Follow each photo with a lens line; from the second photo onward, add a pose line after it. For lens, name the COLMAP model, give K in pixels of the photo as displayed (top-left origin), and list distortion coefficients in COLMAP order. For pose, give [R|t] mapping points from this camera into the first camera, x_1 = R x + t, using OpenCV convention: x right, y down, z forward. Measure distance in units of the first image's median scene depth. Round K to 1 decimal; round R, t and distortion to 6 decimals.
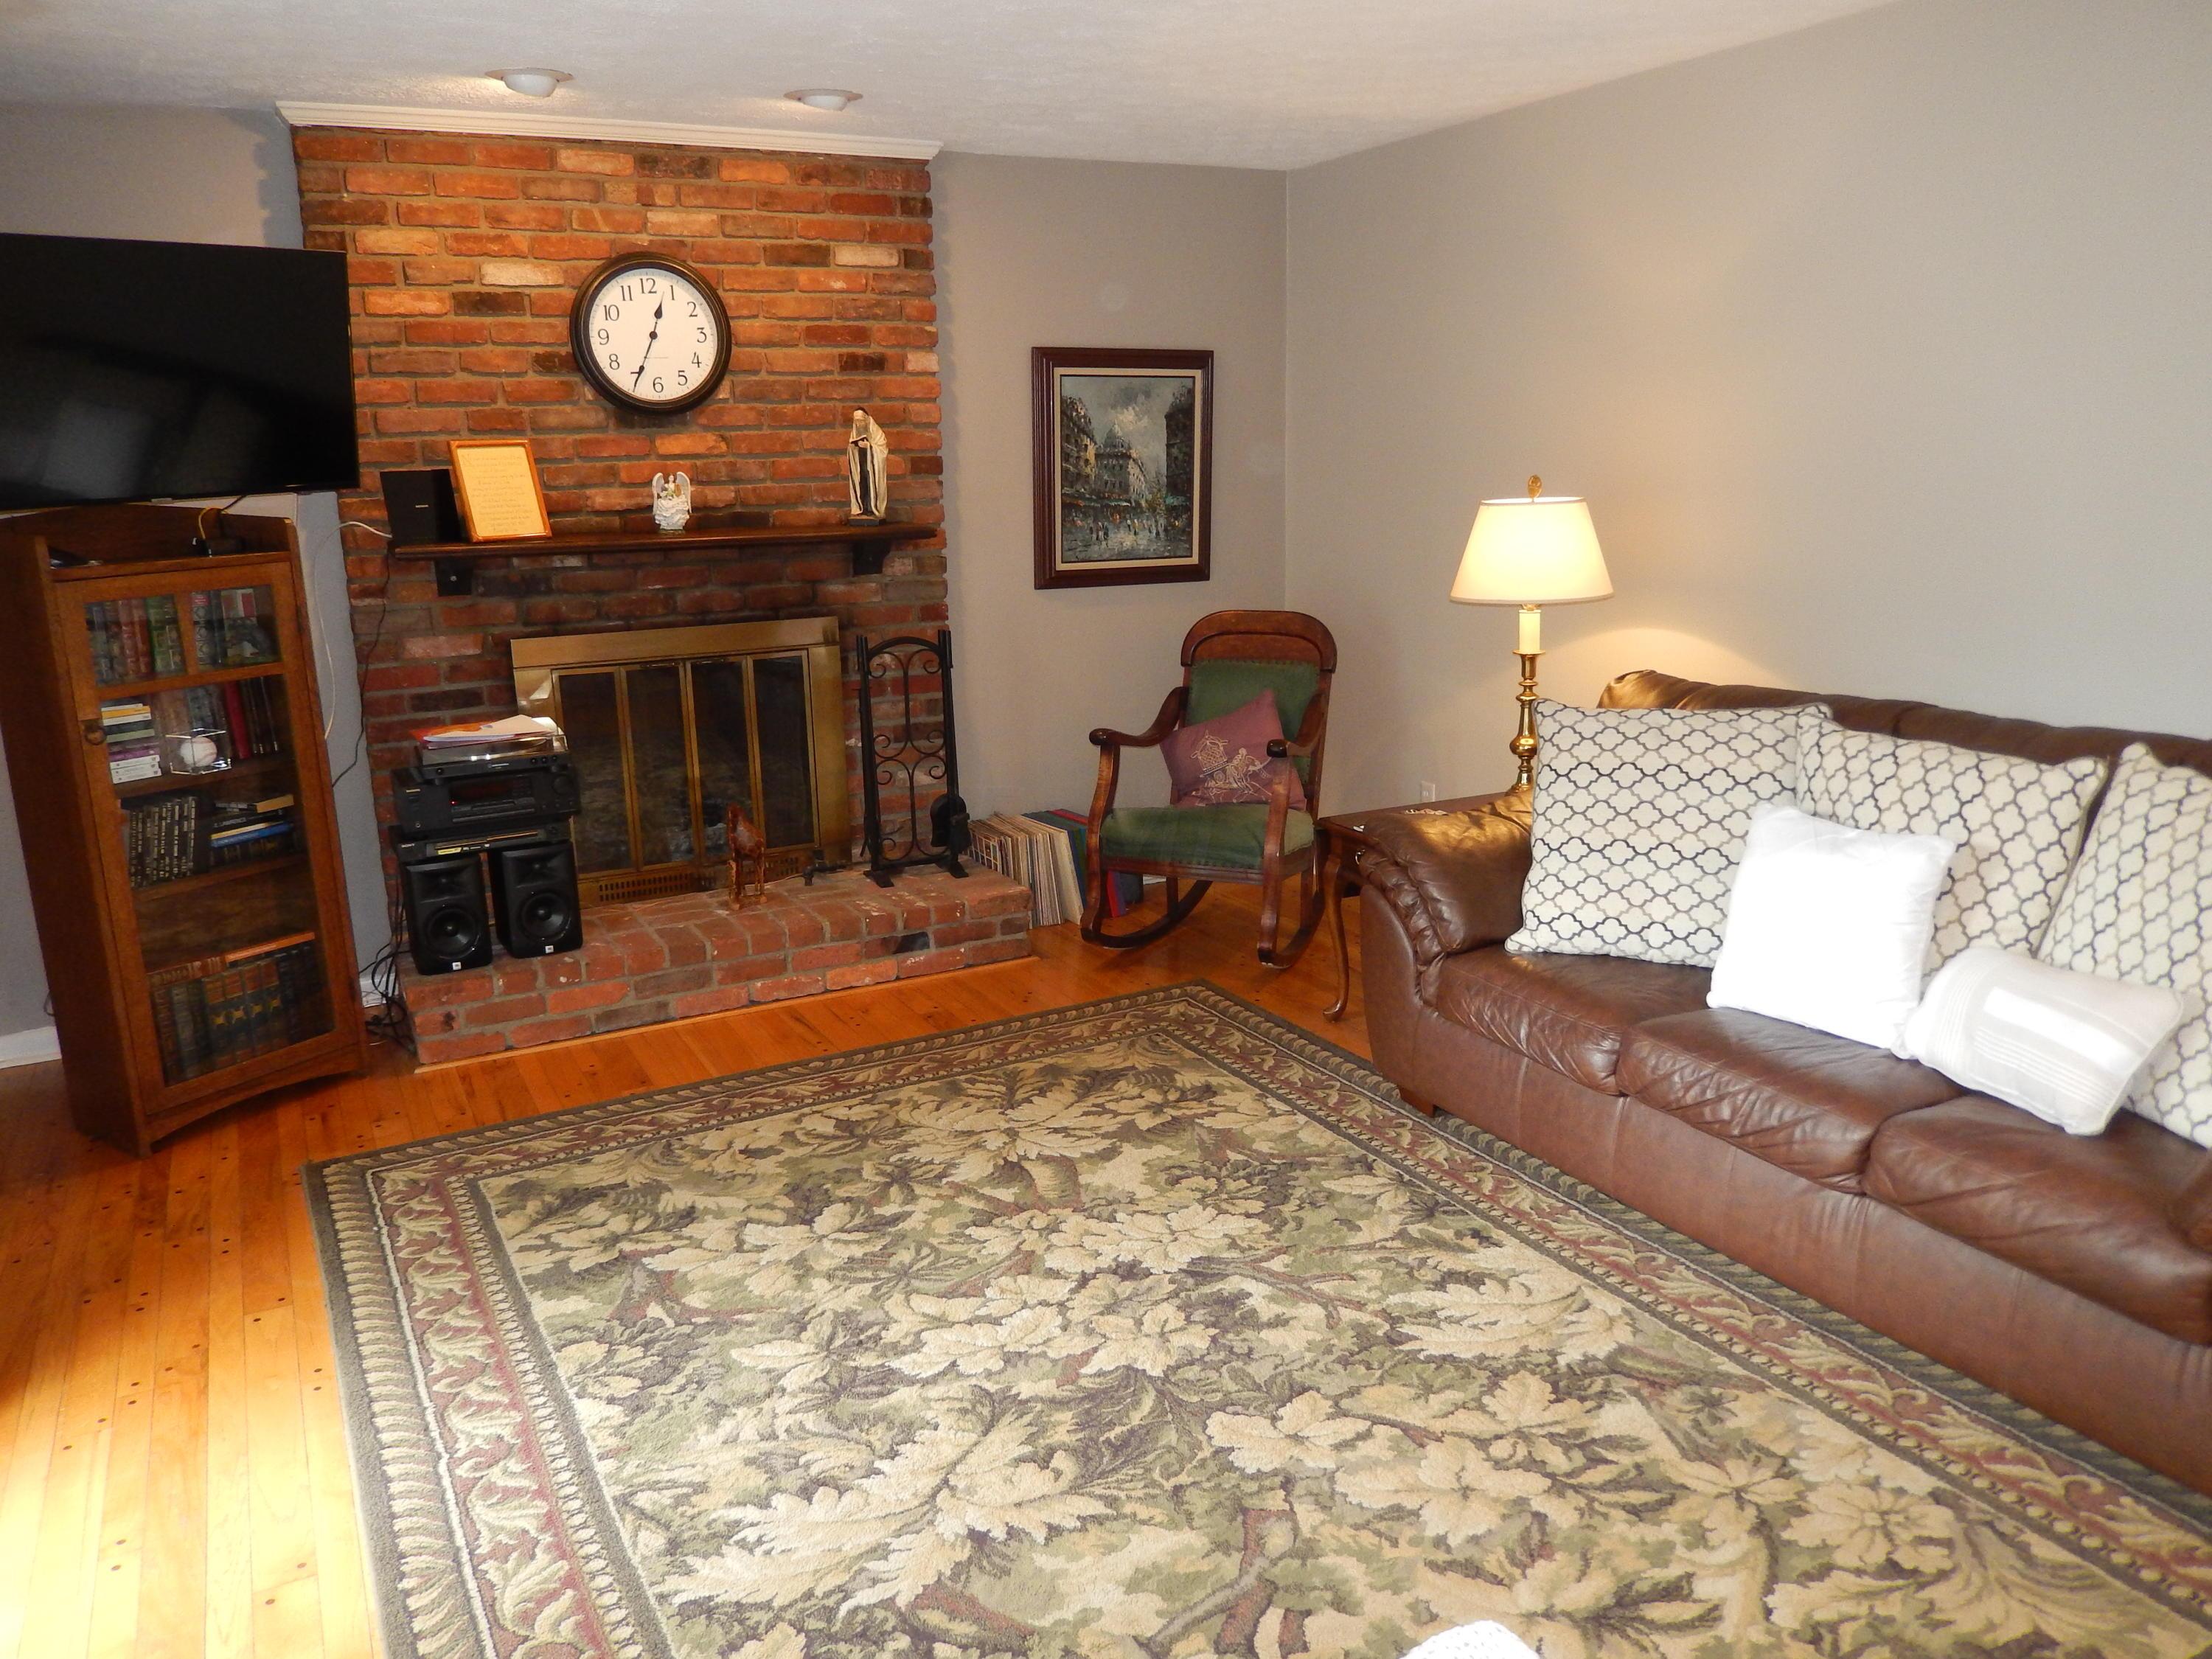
lens RADIAL K [[1660.2, 0, 1105.1], [0, 1660.2, 819.9], [0, 0, 1]] dist [0.003507, -0.011666]
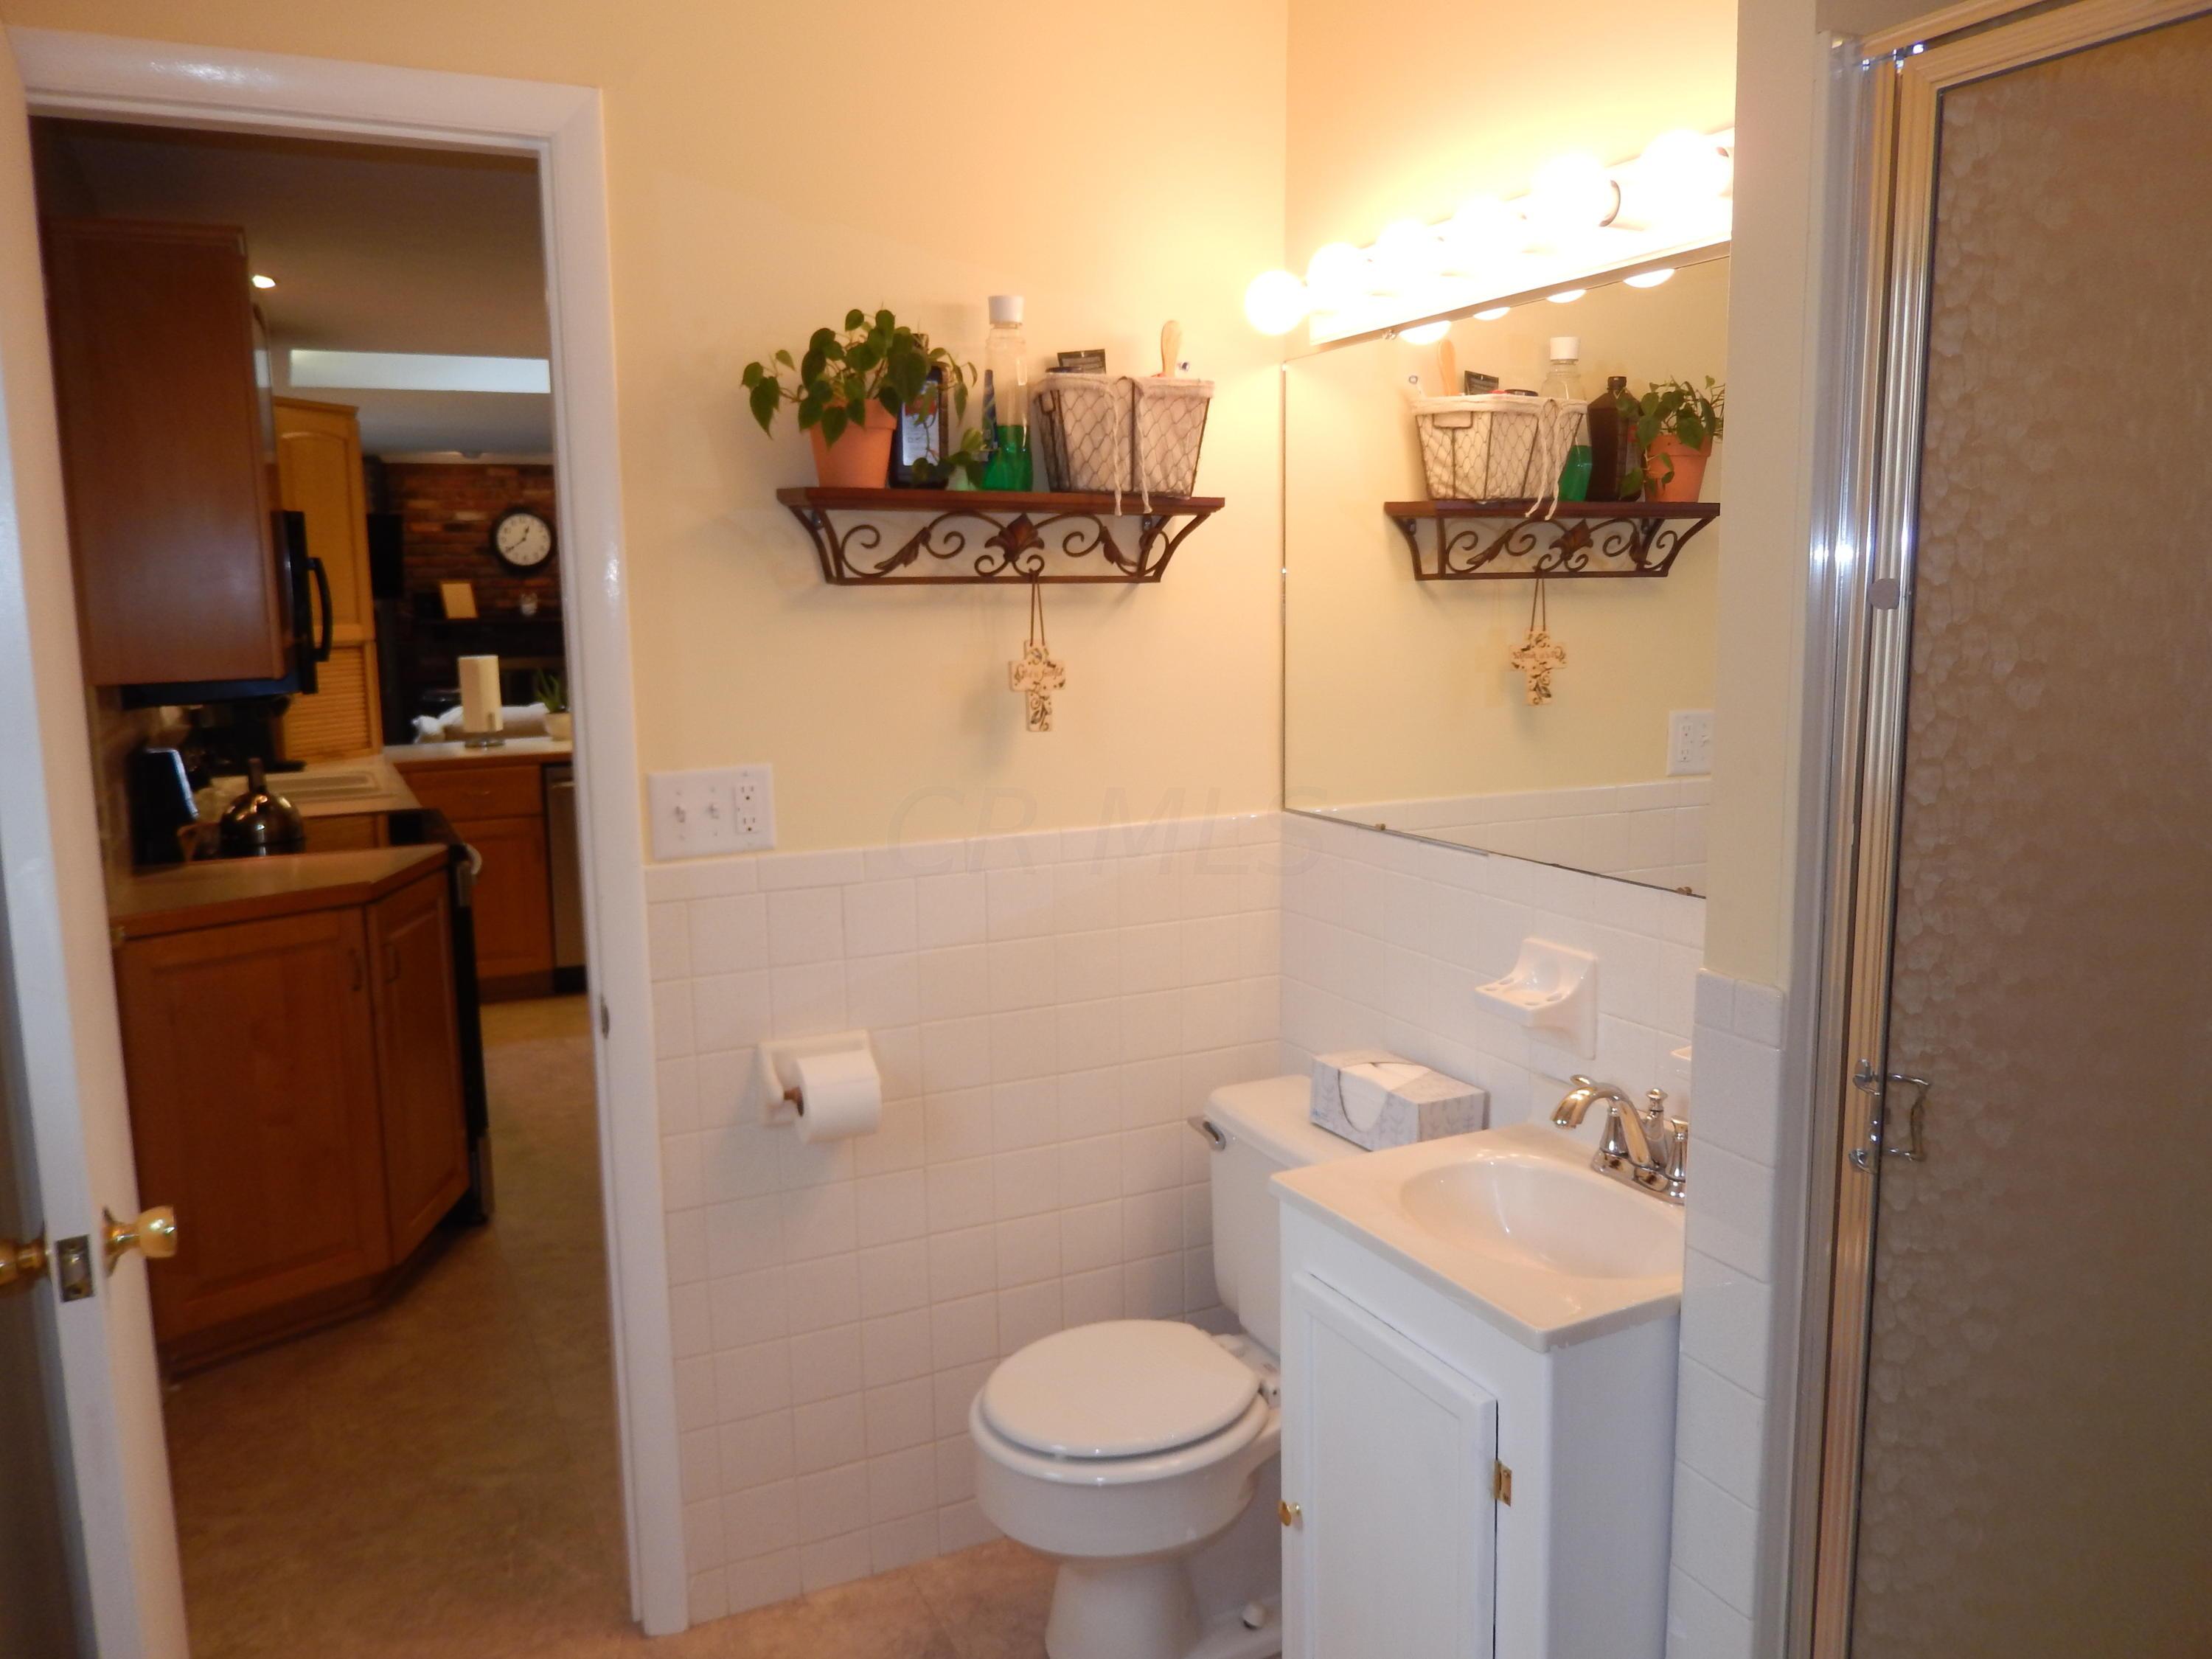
lens RADIAL K [[1660.2, 0, 1093.6], [0, 1660.2, 824.5], [0, 0, 1]] dist [0.003507, -0.011666]
pose [[0.999075, 0.013390, -0.040856, 0.709609], [-0.016333, 0.997230, -0.072564, 0.310556], [0.039771, 0.073164, 0.996527, -1.458020]]
